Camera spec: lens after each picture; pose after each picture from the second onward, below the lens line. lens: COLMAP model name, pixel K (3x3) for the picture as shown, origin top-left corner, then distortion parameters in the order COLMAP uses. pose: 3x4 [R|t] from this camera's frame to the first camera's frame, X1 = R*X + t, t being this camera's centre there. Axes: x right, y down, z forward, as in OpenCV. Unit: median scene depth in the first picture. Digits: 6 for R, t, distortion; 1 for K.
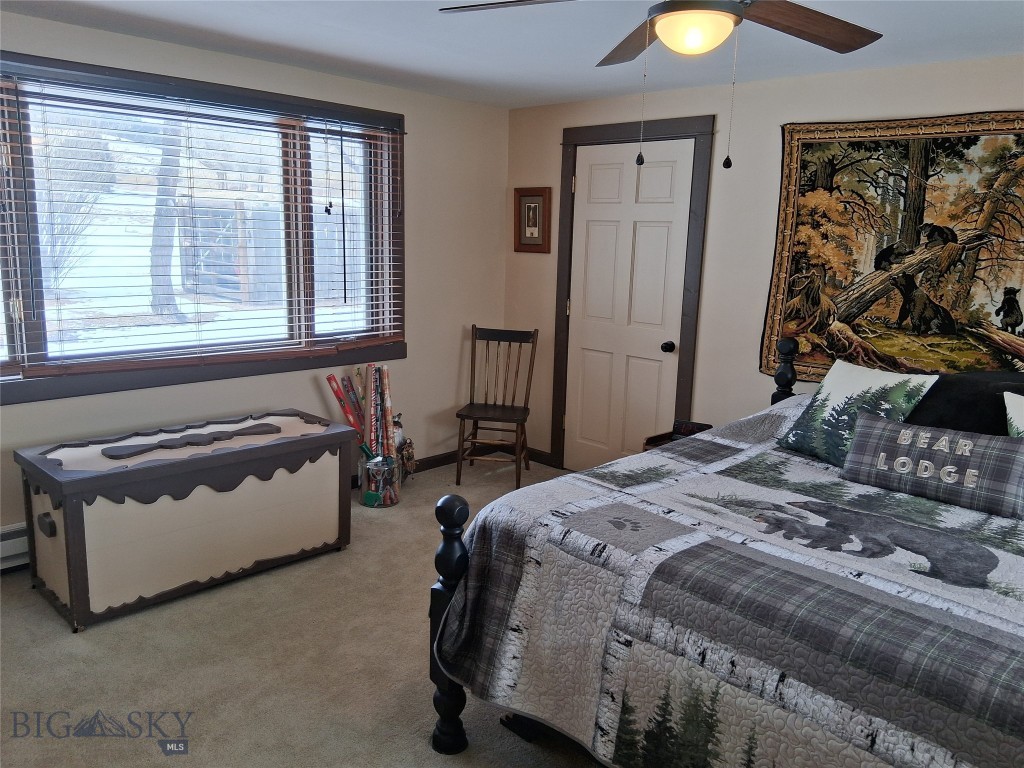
lens RADIAL K [[774.1, 0, 502.8], [0, 774.1, 382.7], [0, 0, 1]] dist [0.068845, -0.120744]
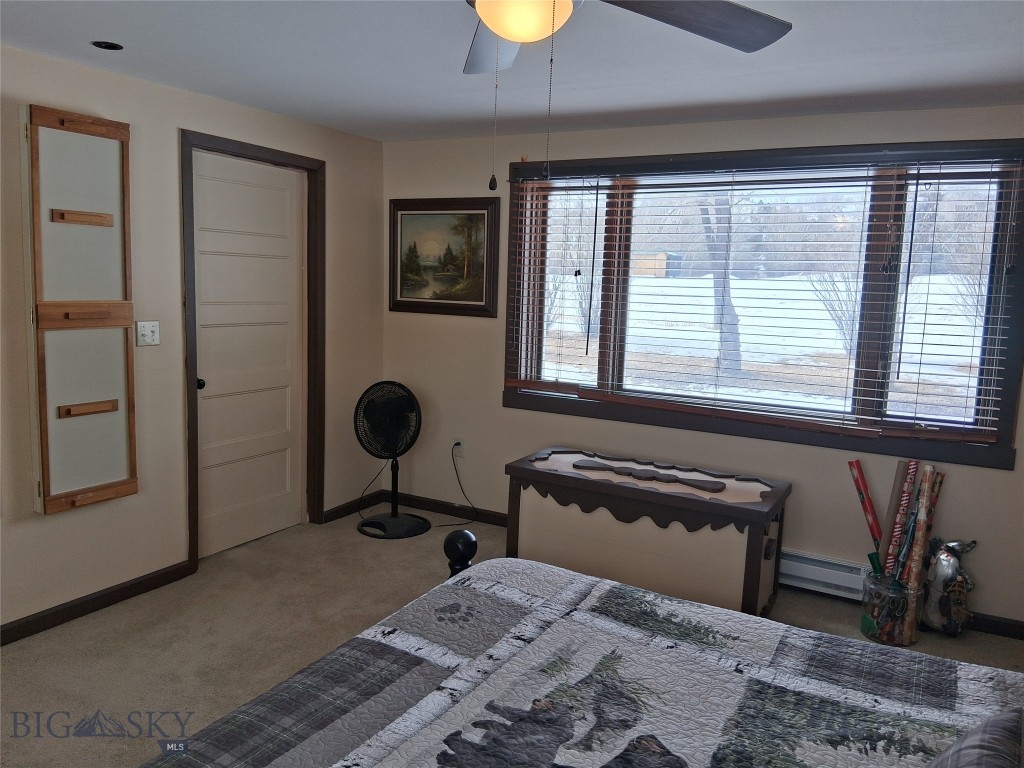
lens RADIAL K [[774.1, 0, 516.2], [0, 774.1, 393.3], [0, 0, 1]] dist [0.068845, -0.120744]
pose [[0.276197, 0.125992, -0.952807, 0.626286], [-0.212029, 0.974933, 0.067456, -0.079256], [0.937421, 0.183392, 0.295988, 0.510335]]
